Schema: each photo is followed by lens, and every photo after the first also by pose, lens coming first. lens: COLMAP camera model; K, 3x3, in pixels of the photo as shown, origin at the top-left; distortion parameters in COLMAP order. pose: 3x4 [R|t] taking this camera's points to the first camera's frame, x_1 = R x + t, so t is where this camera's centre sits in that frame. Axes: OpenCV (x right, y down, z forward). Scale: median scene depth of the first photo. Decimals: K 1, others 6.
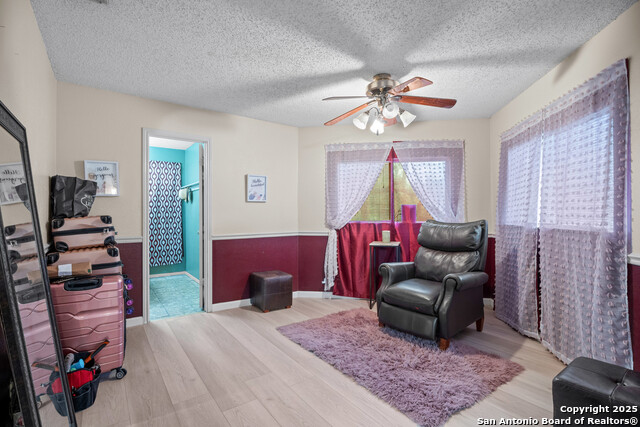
lens RADIAL K [[303.3, 0, 318.3], [0, 303.3, 212.0], [0, 0, 1]] dist [-0.005677, -0.000012]
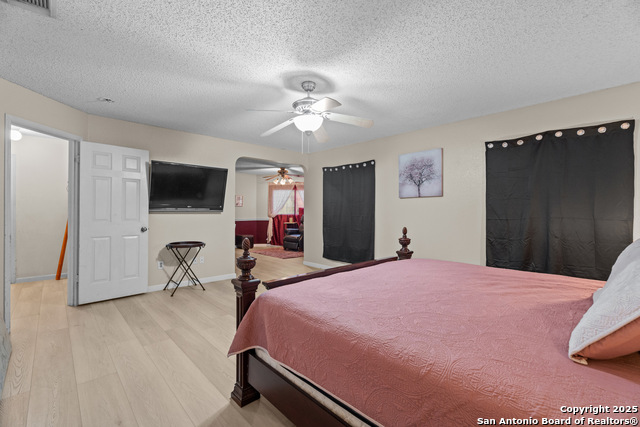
lens RADIAL K [[292.0, 0, 320.7], [0, 292.0, 211.3], [0, 0, 1]] dist [-0.010231, -0.000796]
pose [[0.991602, 0.004353, 0.129255, 0.142561], [-0.003679, 0.999978, -0.005456, 0.018371], [-0.129276, 0.004935, 0.991596, -1.369970]]
